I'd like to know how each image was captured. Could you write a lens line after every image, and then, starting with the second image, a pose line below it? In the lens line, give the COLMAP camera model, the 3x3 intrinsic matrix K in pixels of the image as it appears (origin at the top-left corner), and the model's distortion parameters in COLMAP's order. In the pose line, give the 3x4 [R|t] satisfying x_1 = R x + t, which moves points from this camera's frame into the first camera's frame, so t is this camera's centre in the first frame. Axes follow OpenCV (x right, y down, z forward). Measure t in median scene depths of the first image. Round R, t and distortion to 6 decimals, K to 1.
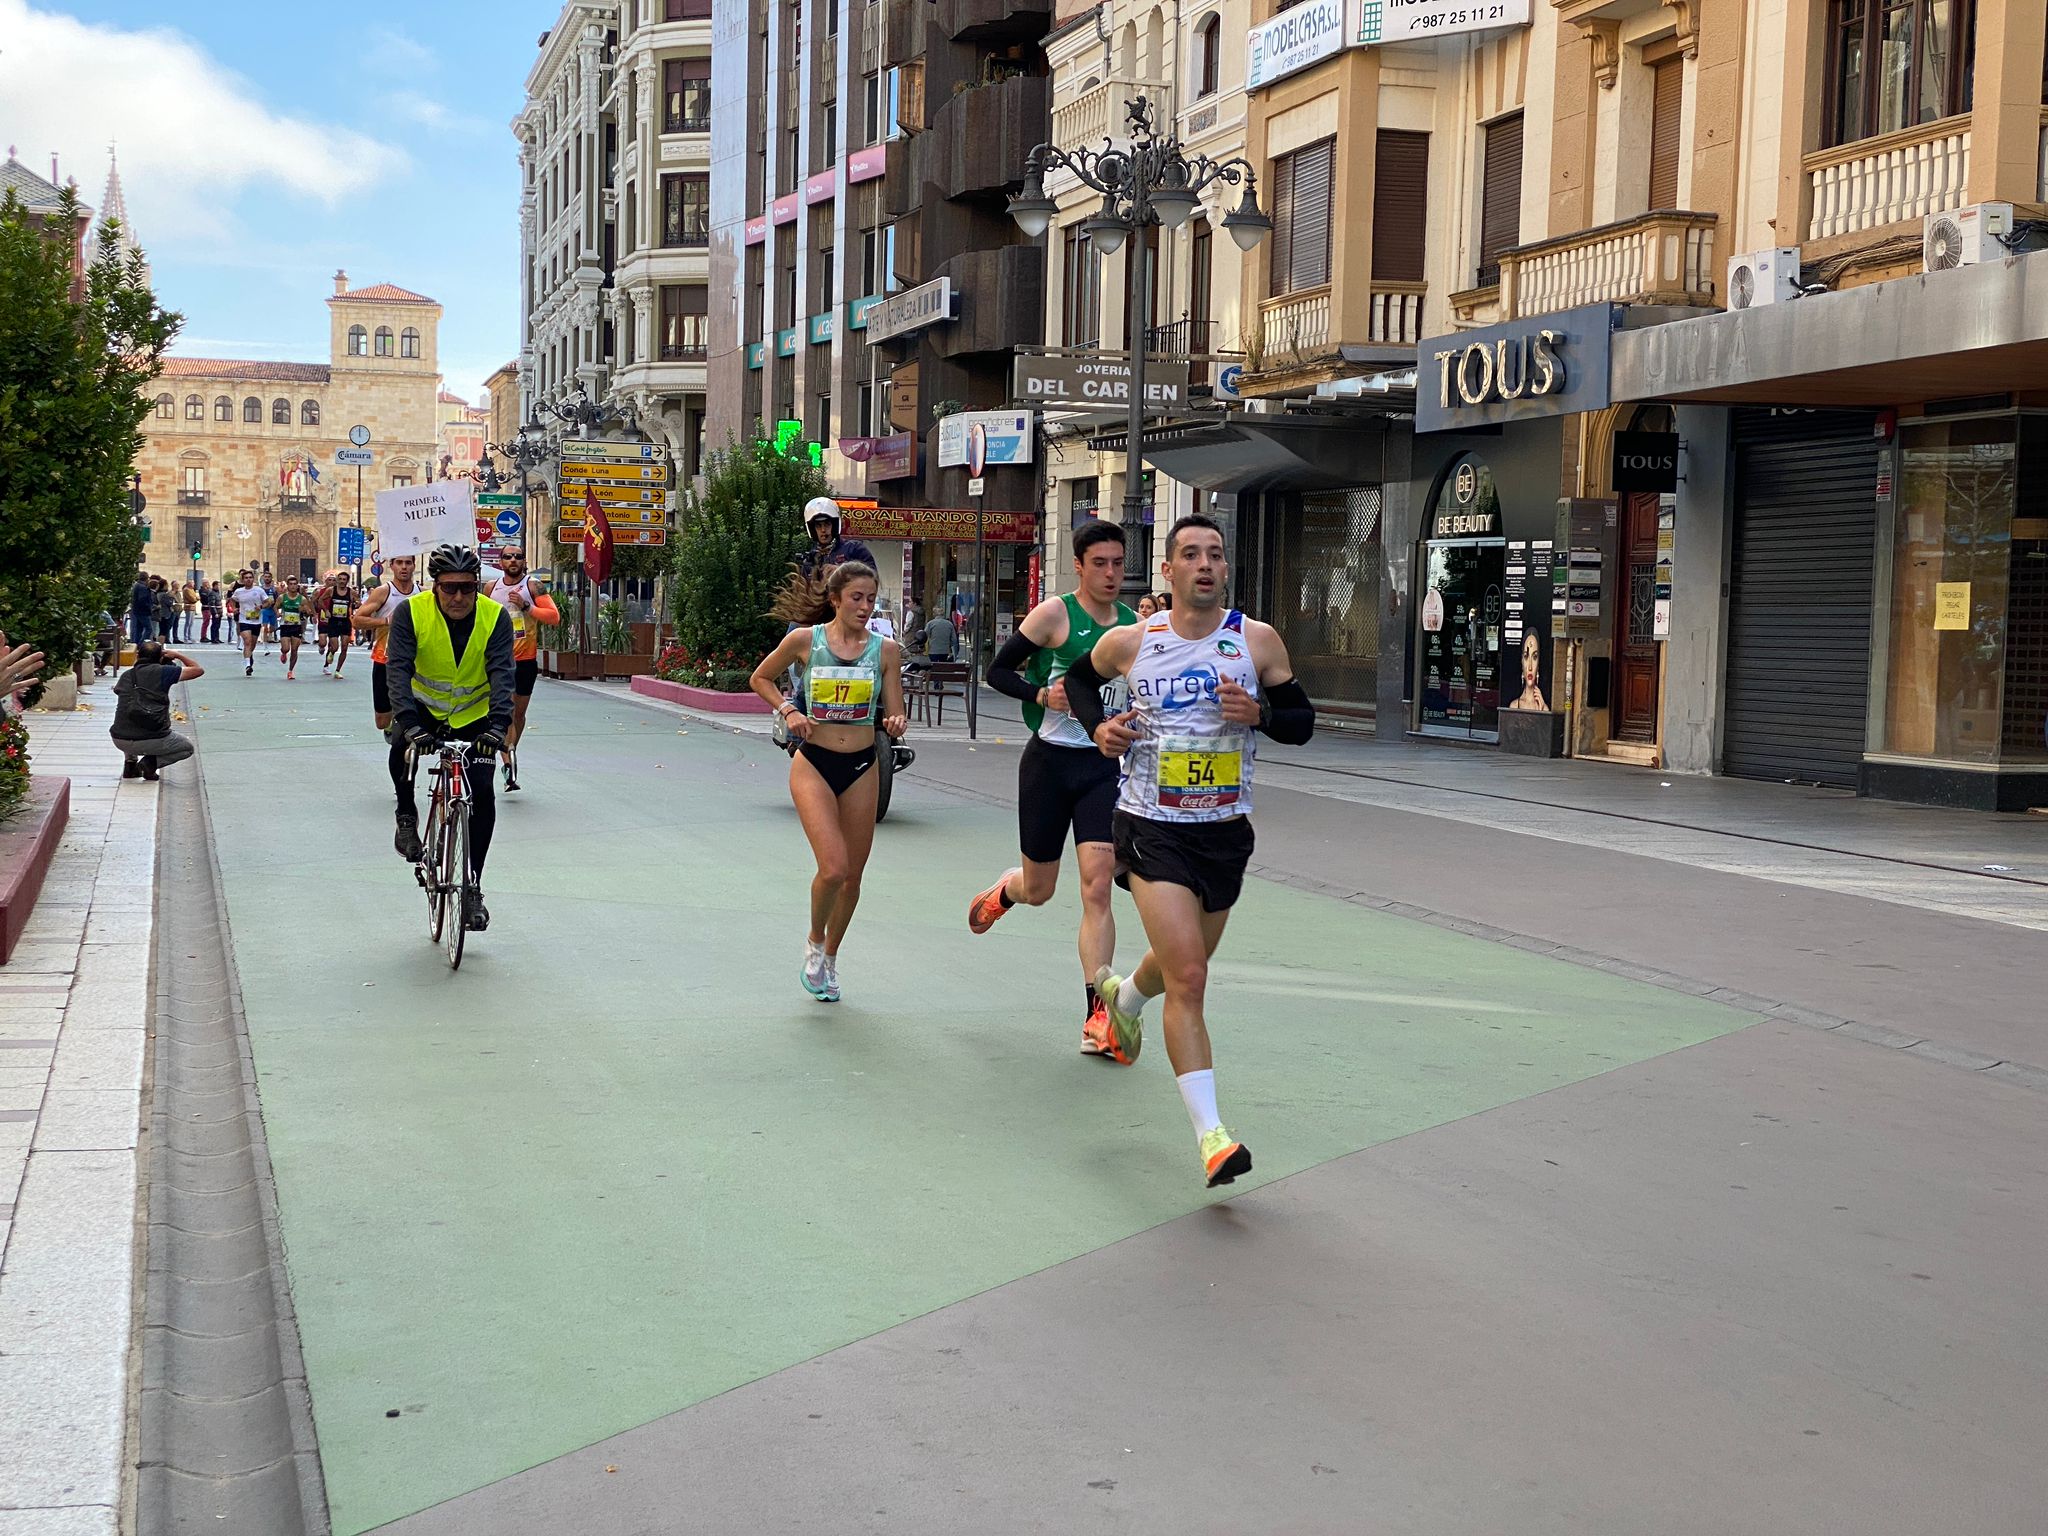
lens RADIAL K [[3038.8, 0, 1033.6], [0, 3038.8, 780.6], [0, 0, 1]] dist [0.177036, -0.330833]
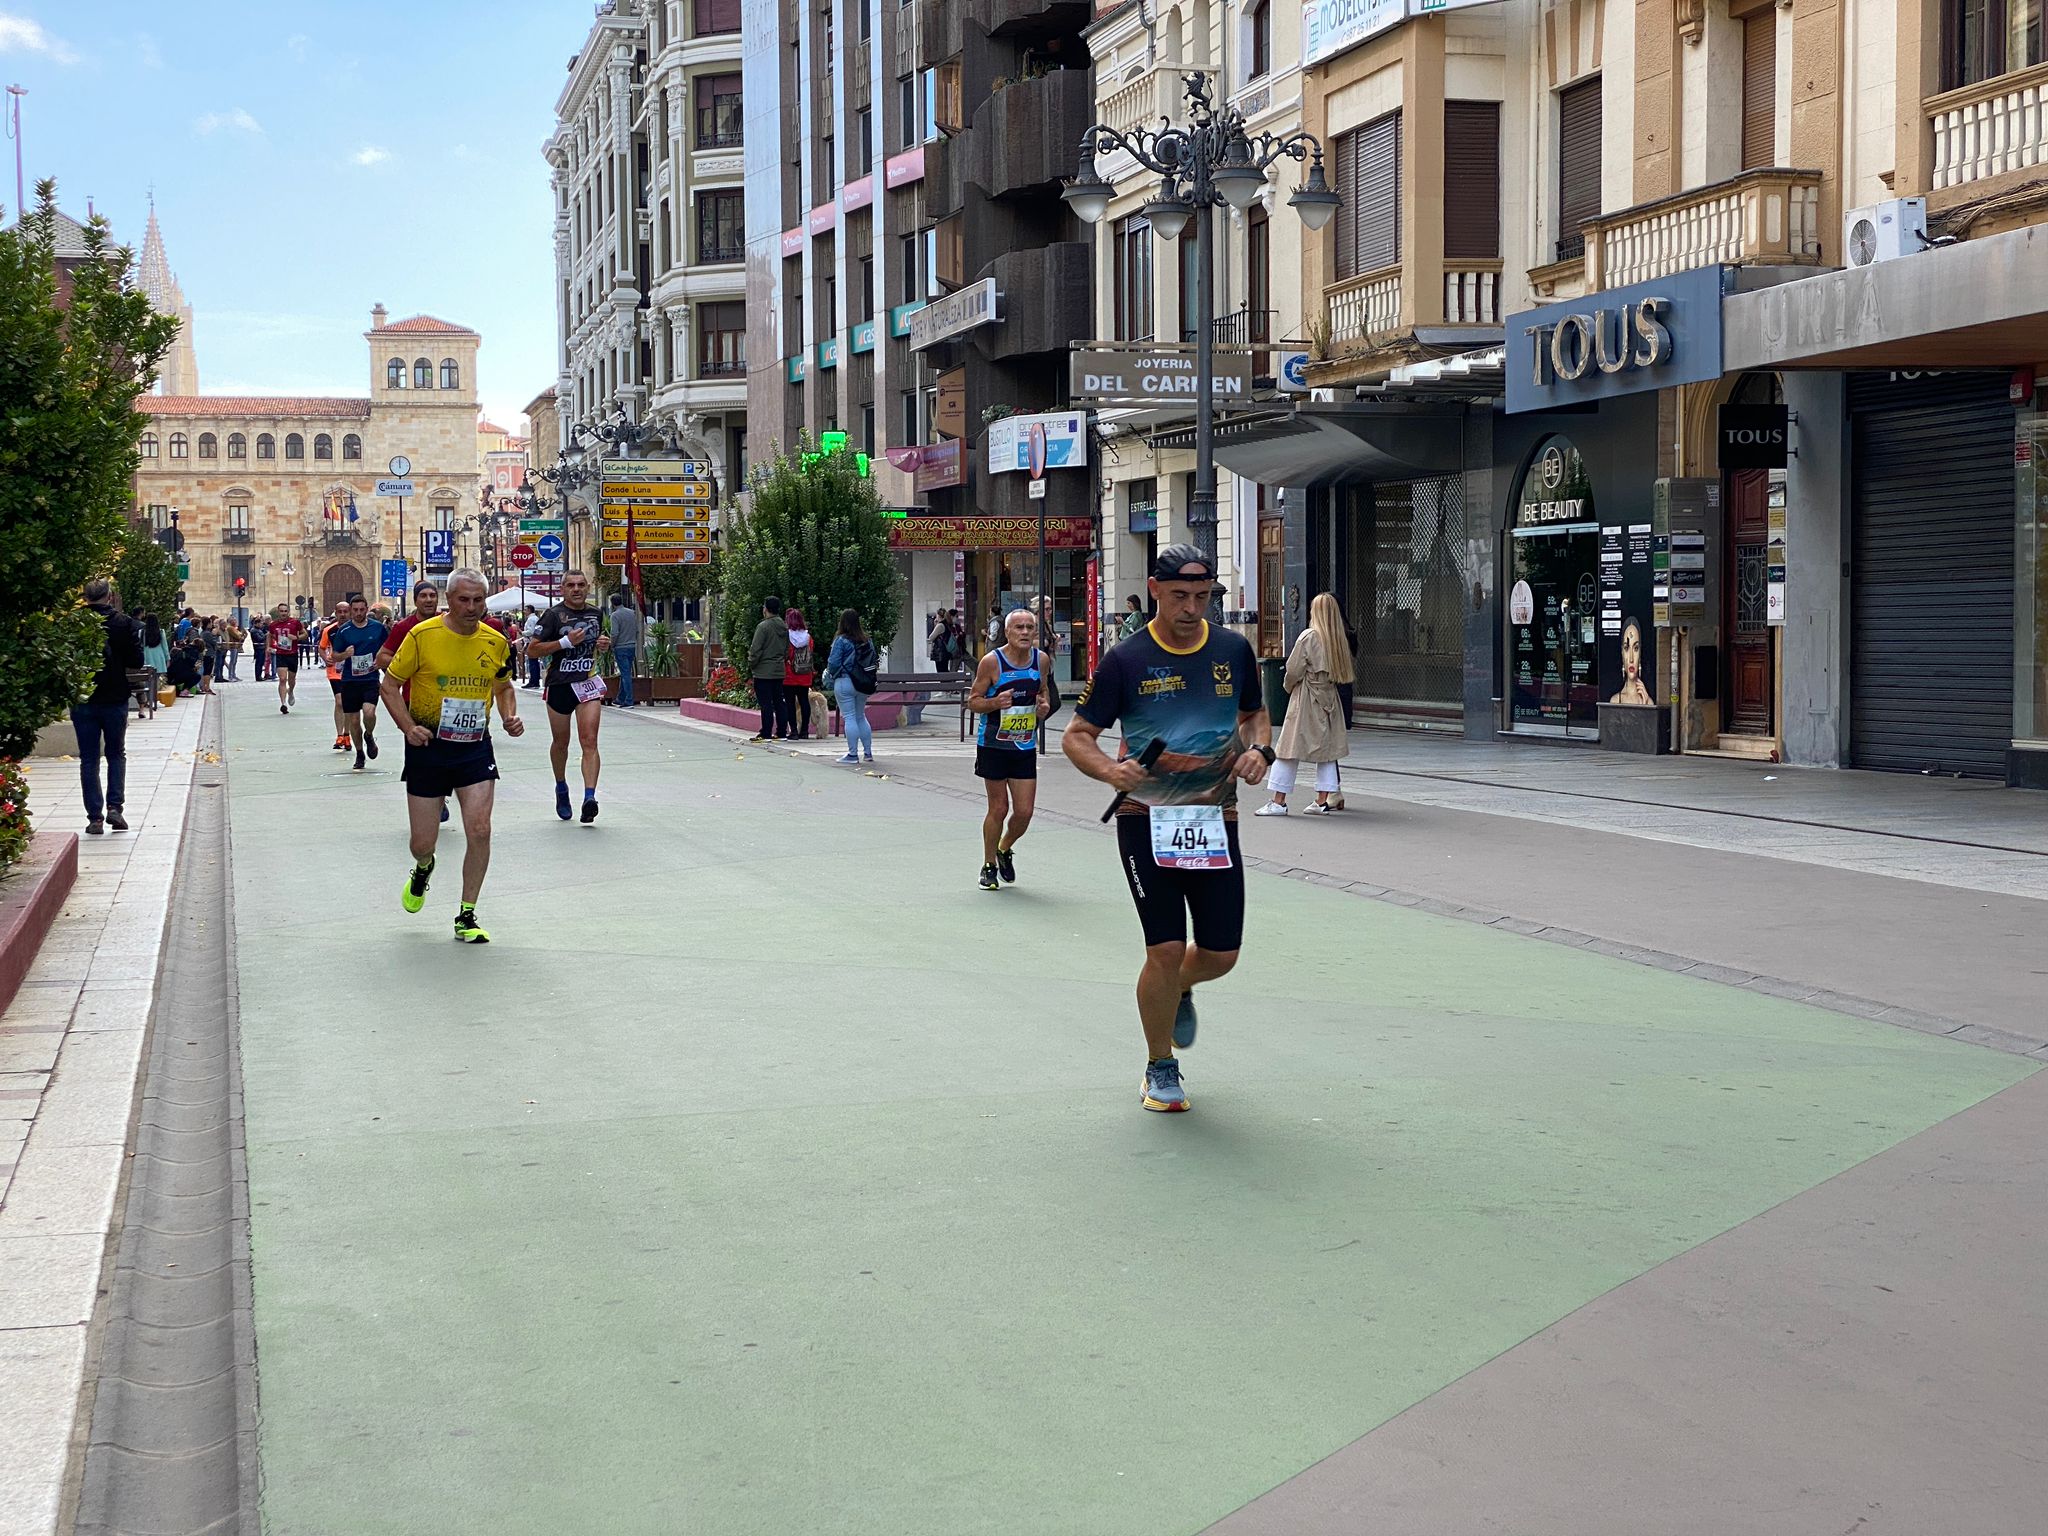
lens RADIAL K [[3047.6, 0, 1011.3], [0, 3047.6, 727.6], [0, 0, 1]] dist [0.163951, -0.281441]
pose [[0.999199, -0.032858, -0.022849, -0.005331], [0.032373, 0.999250, -0.021268, -0.001518], [0.023530, 0.020511, 0.999513, 0.035559]]
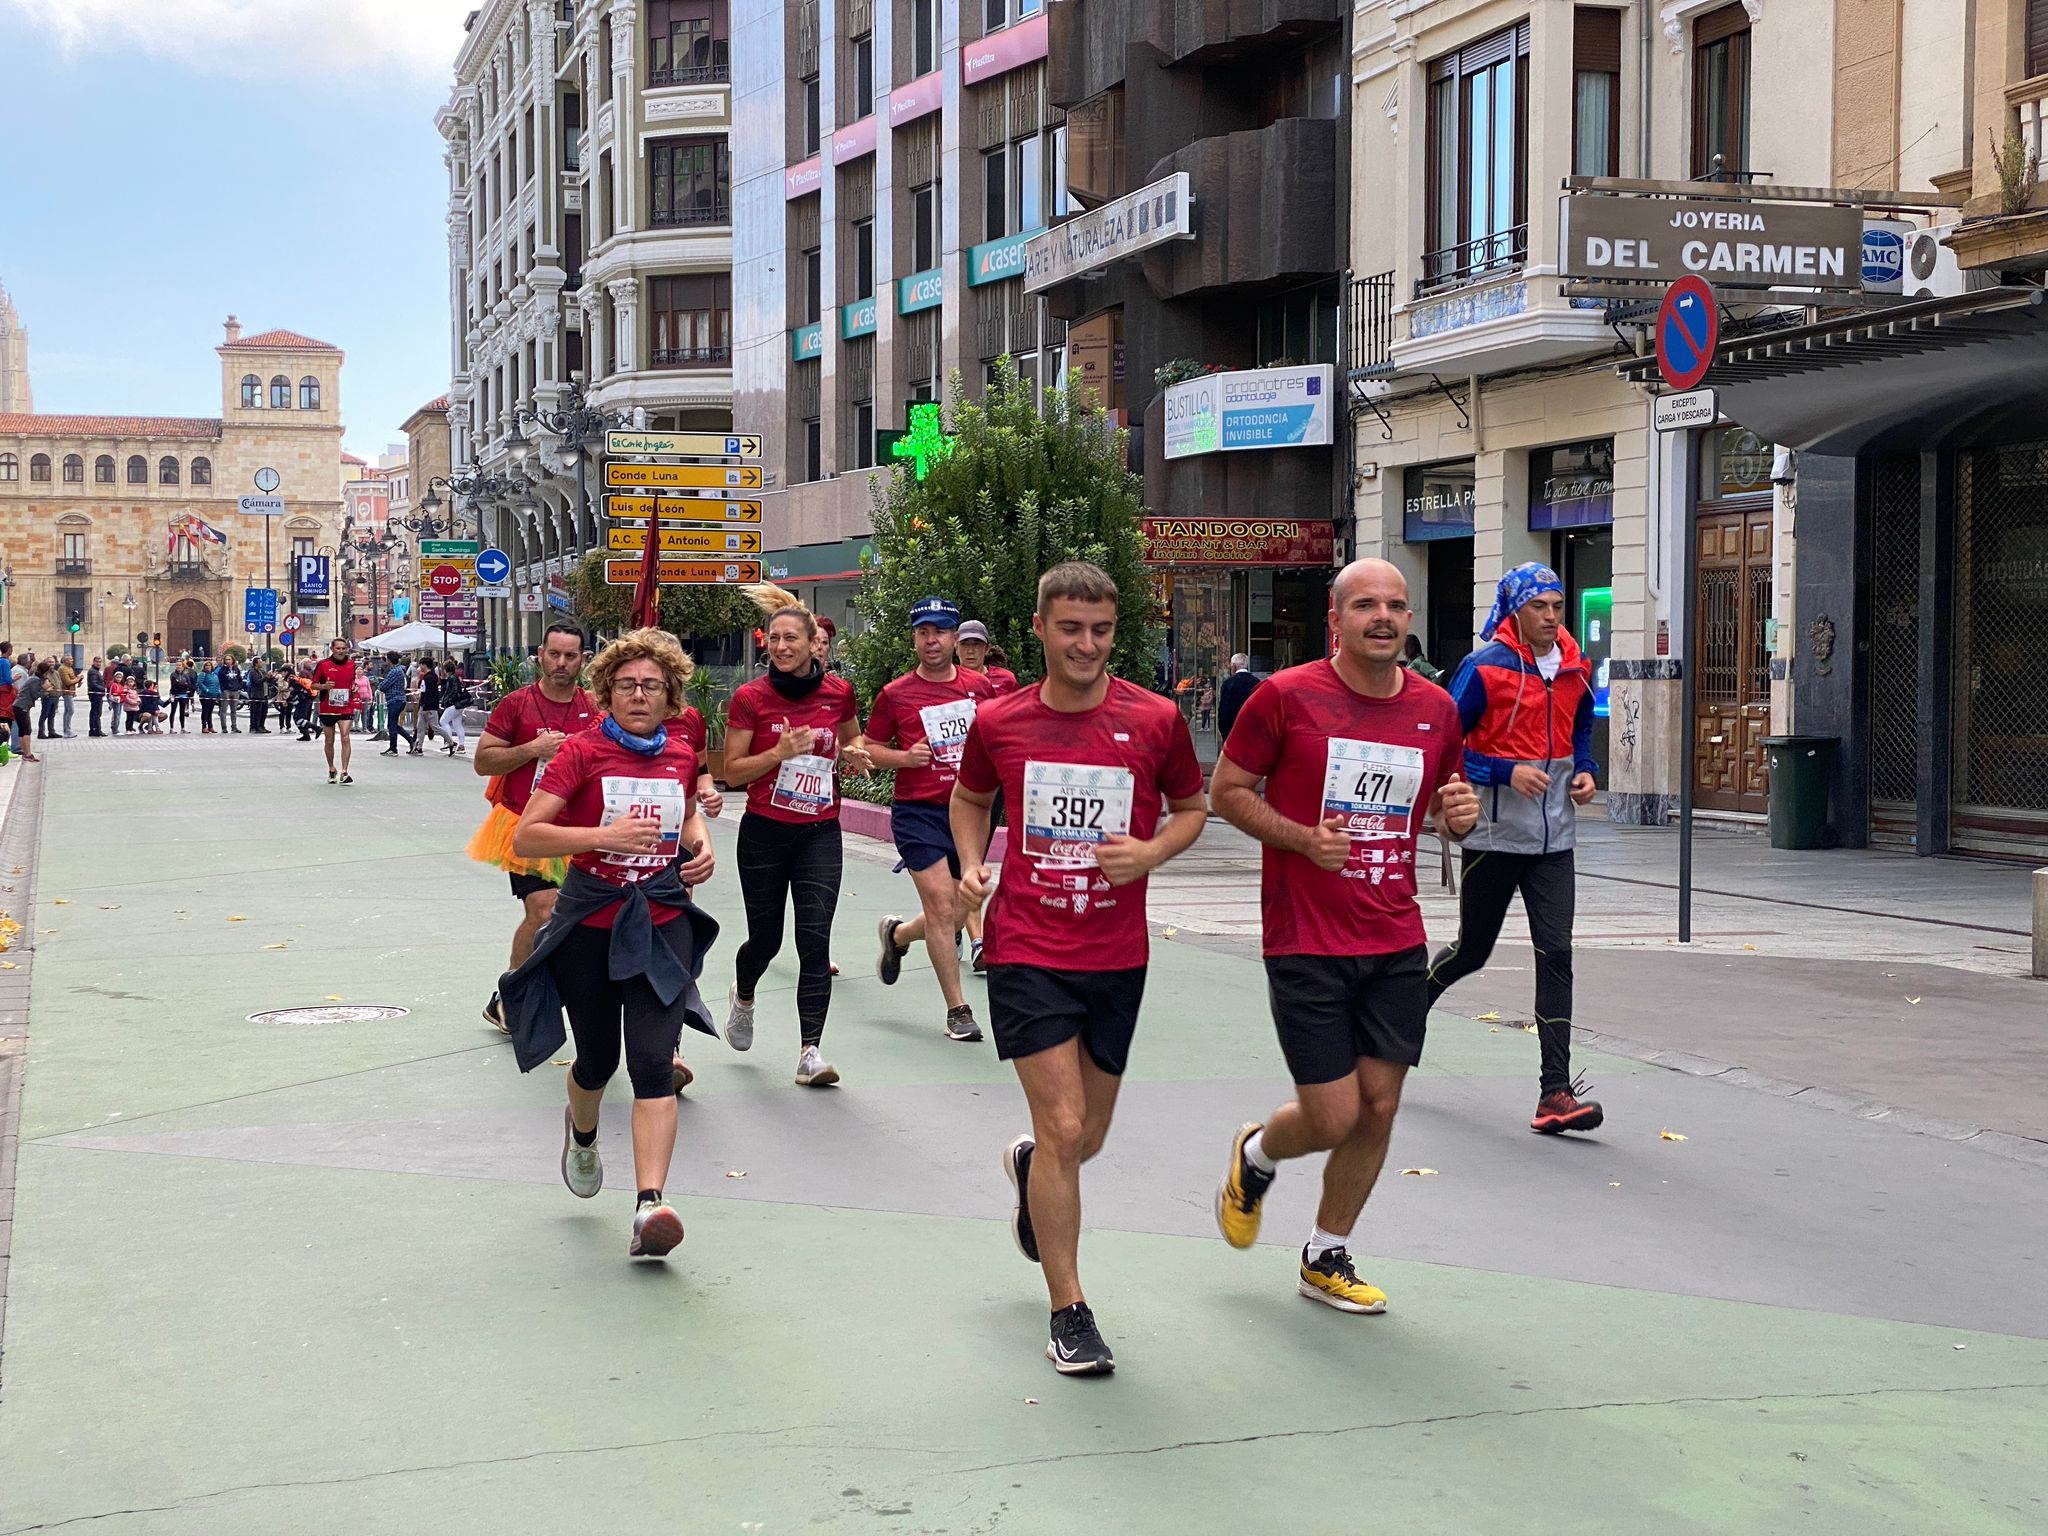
lens RADIAL K [[3057.5, 0, 1019.3], [0, 3057.5, 765.0], [0, 0, 1]] dist [0.176629, -0.321261]
pose [[0.999343, -0.023552, 0.027561, -0.096976], [0.024207, 0.999426, -0.023693, -0.022974], [-0.026987, 0.024345, 0.999339, 0.373496]]
